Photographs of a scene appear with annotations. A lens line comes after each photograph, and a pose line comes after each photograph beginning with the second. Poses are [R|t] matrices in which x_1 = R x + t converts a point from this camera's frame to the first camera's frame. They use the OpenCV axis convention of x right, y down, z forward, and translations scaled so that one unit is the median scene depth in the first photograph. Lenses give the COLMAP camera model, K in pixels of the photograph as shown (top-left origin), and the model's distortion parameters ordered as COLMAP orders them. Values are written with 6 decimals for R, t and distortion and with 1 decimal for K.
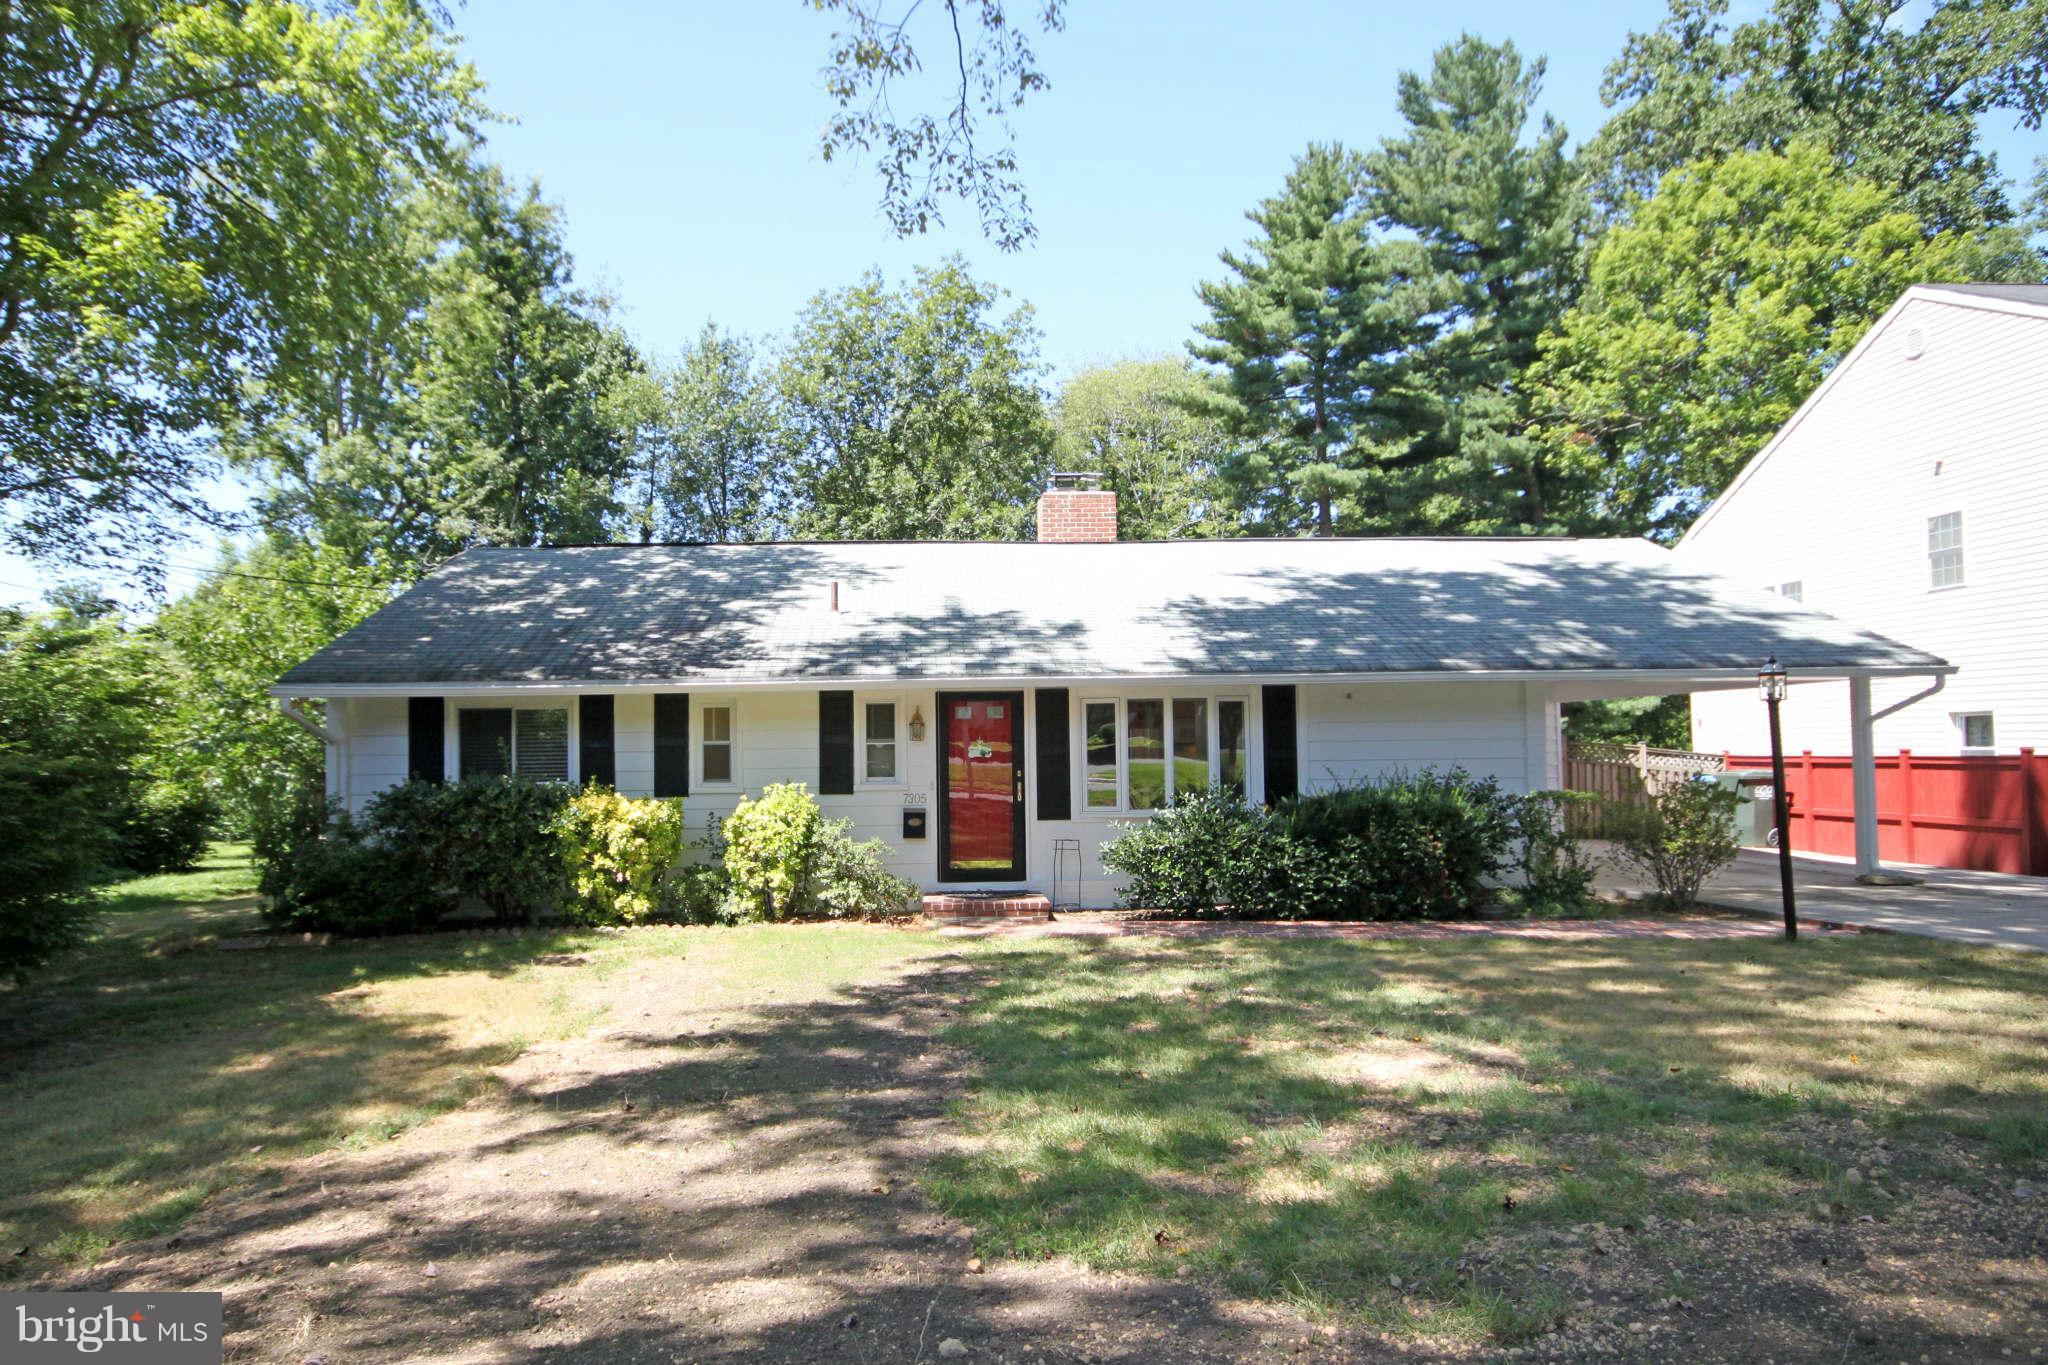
lens RADIAL K [[998.6, 0, 1023.7], [0, 998.6, 684.6], [0, 0, 1]] dist [-0.004817, 0.000461]
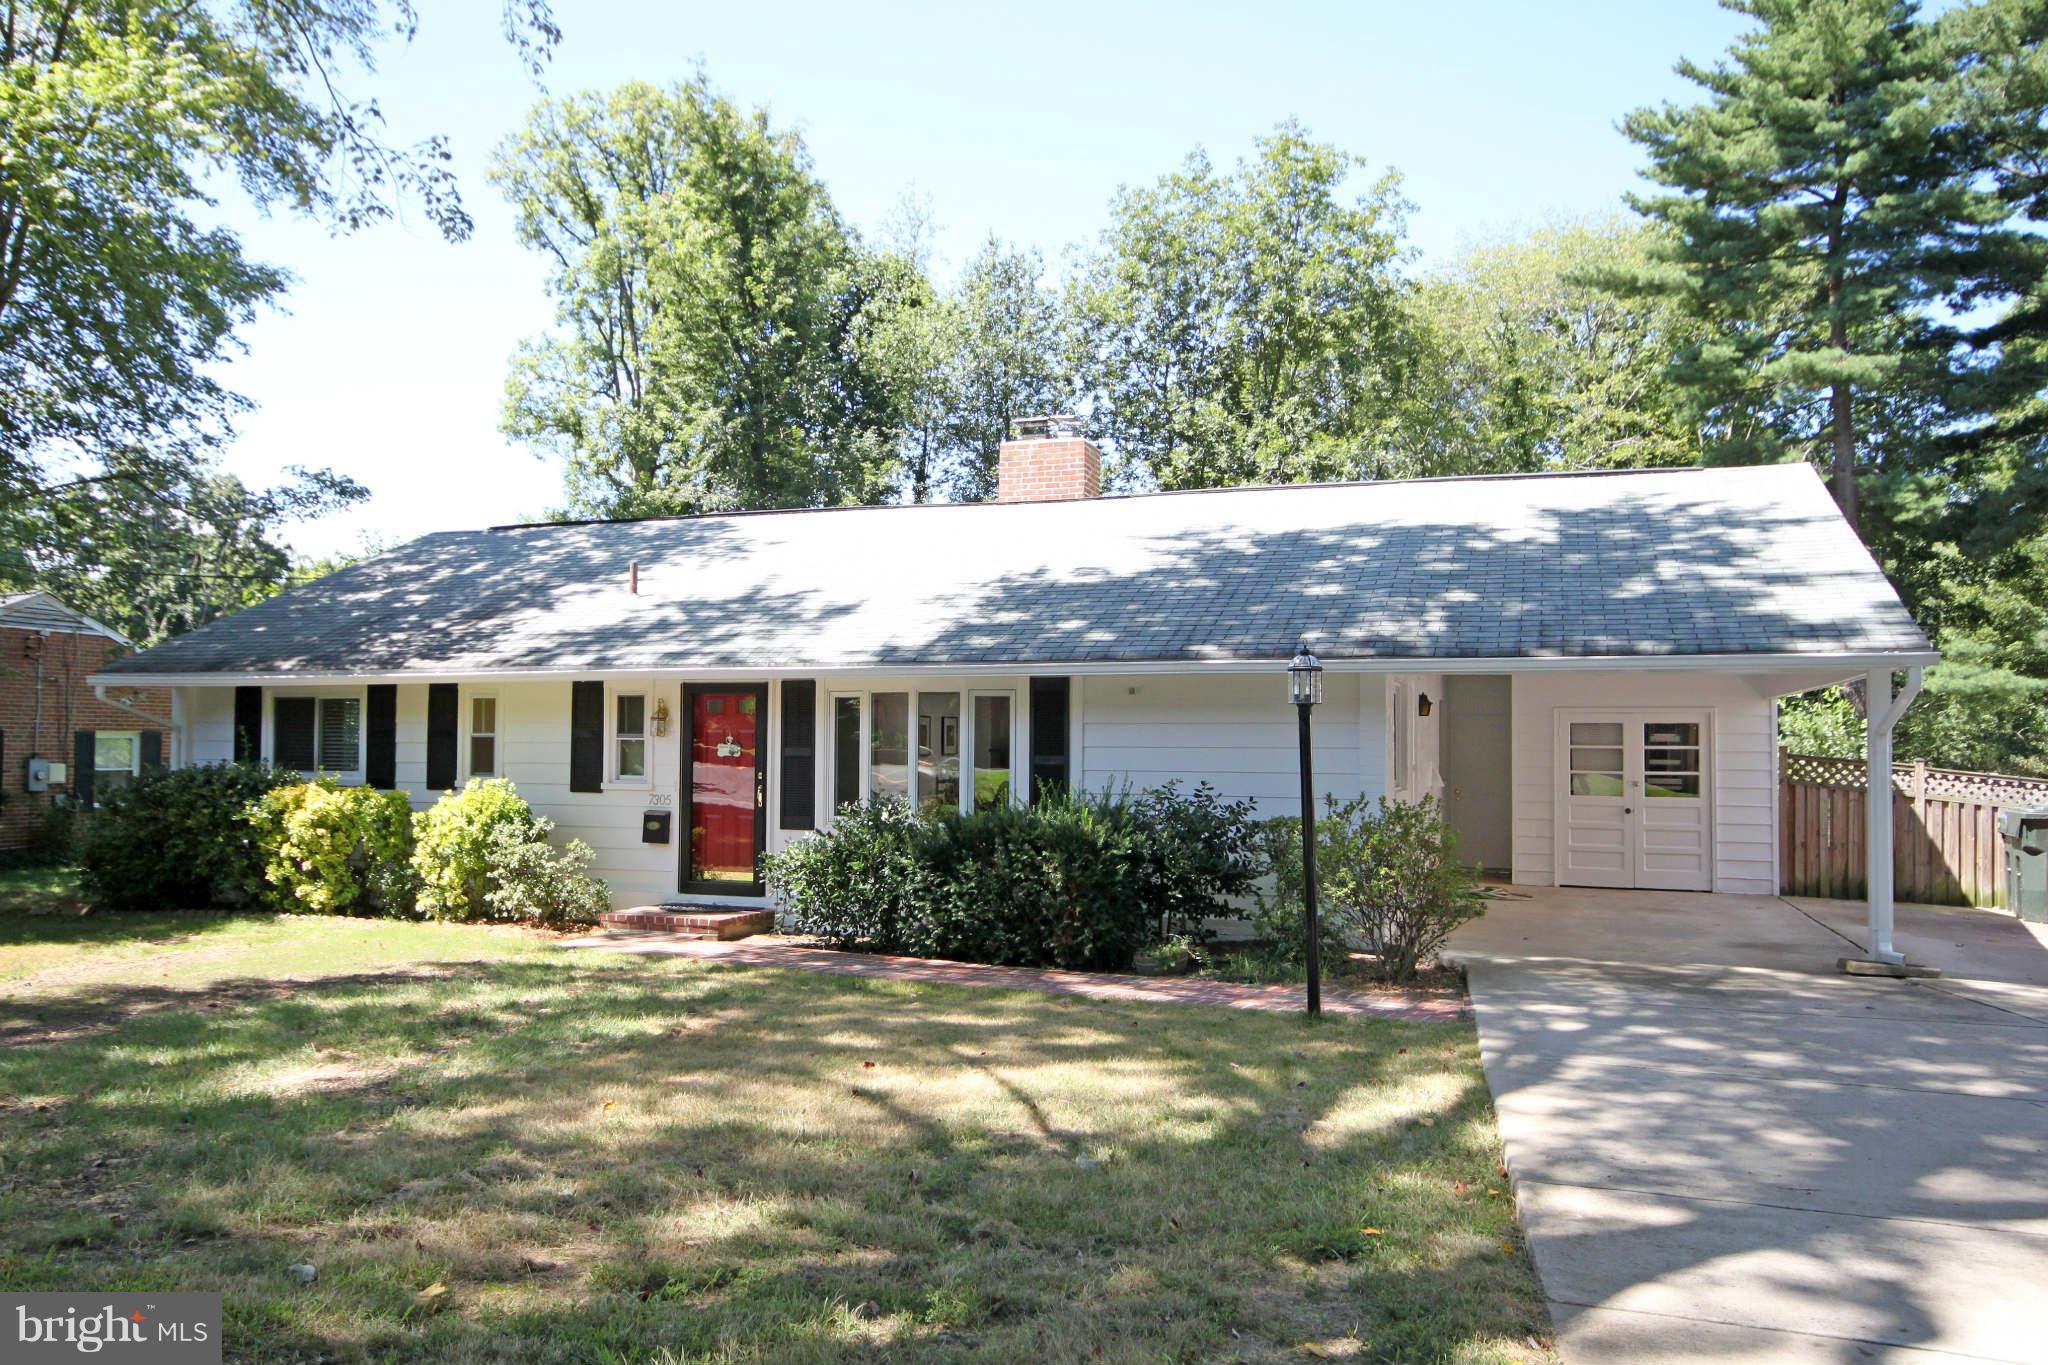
lens RADIAL K [[1237.4, 0, 1023.8], [0, 1237.4, 682.9], [0, 0, 1]] dist [0.002393, 0.000544]
pose [[0.950859, 0.004524, -0.309590, 0.555892], [-0.000161, 0.999900, 0.014116, -0.008853], [0.309623, -0.013372, 0.950765, 0.027508]]
